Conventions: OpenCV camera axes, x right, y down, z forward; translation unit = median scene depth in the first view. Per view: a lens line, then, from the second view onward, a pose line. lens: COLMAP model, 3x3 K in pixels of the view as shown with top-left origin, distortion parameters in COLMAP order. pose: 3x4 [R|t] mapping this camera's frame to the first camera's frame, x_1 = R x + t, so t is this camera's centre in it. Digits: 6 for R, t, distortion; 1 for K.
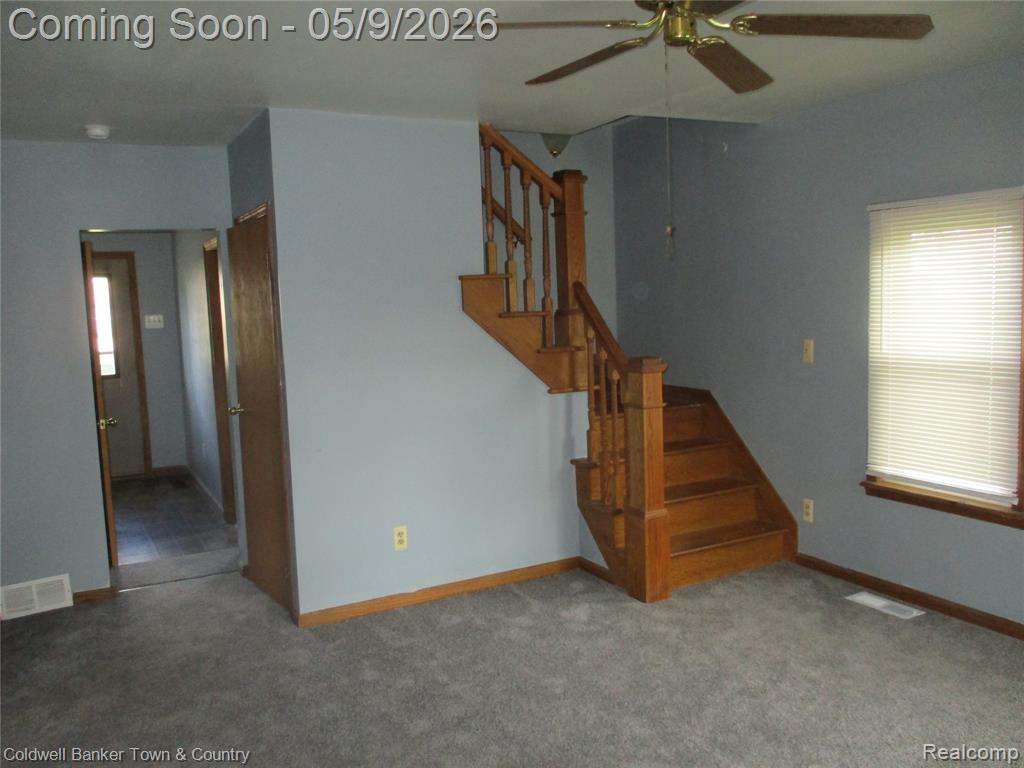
lens RADIAL K [[864.6, 0, 492.9], [0, 864.6, 383.9], [0, 0, 1]] dist [-0.036078, -0.007227]
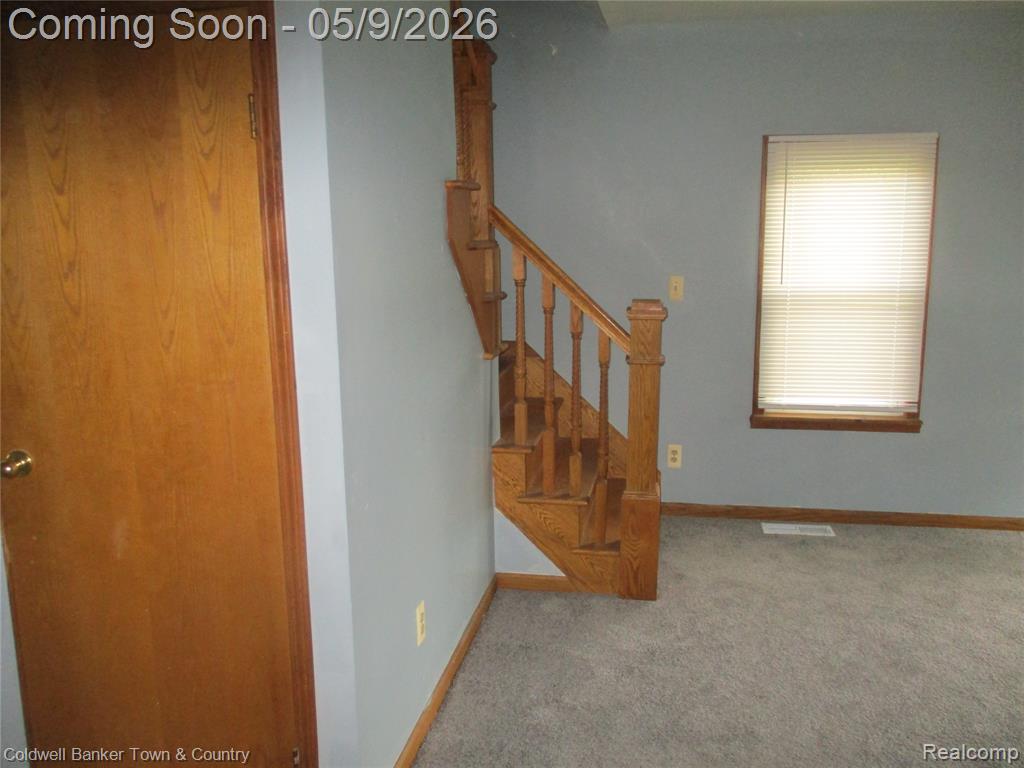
lens RADIAL K [[864.6, 0, 492.9], [0, 864.6, 383.9], [0, 0, 1]] dist [-0.036078, -0.007227]
pose [[0.602596, -0.115056, 0.789709, -0.560636], [0.071946, 0.993355, 0.089827, -0.037081], [-0.794796, 0.002687, 0.606870, 0.648856]]
